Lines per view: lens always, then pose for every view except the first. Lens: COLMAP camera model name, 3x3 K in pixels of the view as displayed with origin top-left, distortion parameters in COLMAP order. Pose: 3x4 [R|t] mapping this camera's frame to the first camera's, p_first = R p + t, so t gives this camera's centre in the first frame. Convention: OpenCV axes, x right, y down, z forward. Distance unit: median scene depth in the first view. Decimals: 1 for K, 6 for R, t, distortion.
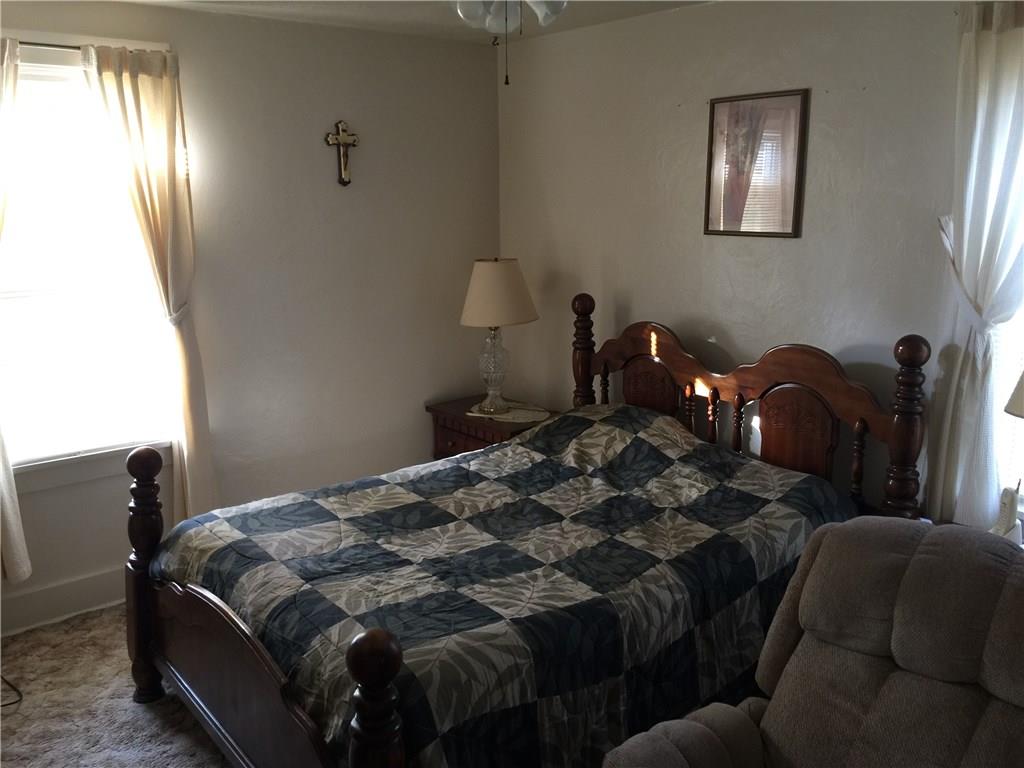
lens RADIAL K [[879.5, 0, 505.7], [0, 879.5, 384.9], [0, 0, 1]] dist [0.068611, -0.093012]
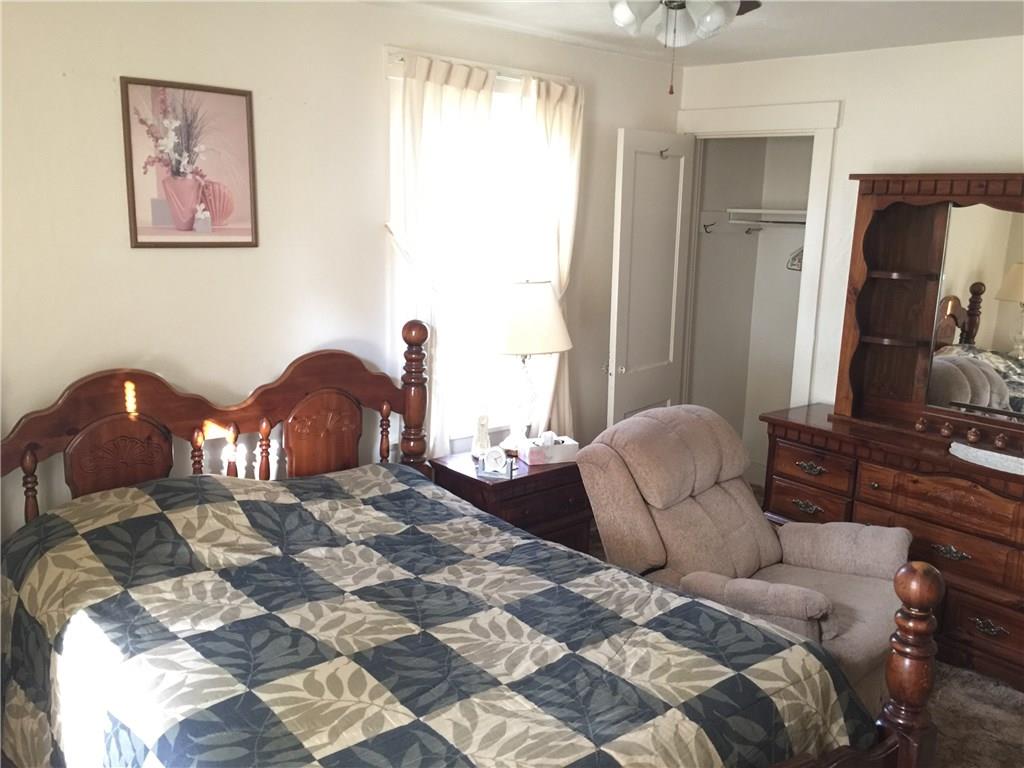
lens RADIAL K [[879.5, 0, 506.4], [0, 879.5, 384.0], [0, 0, 1]] dist [0.068611, -0.093012]
pose [[-0.050079, -0.186046, 0.981264, -0.675365], [0.195436, 0.961677, 0.192307, -0.161114], [-0.979437, 0.201404, -0.011799, 0.808736]]
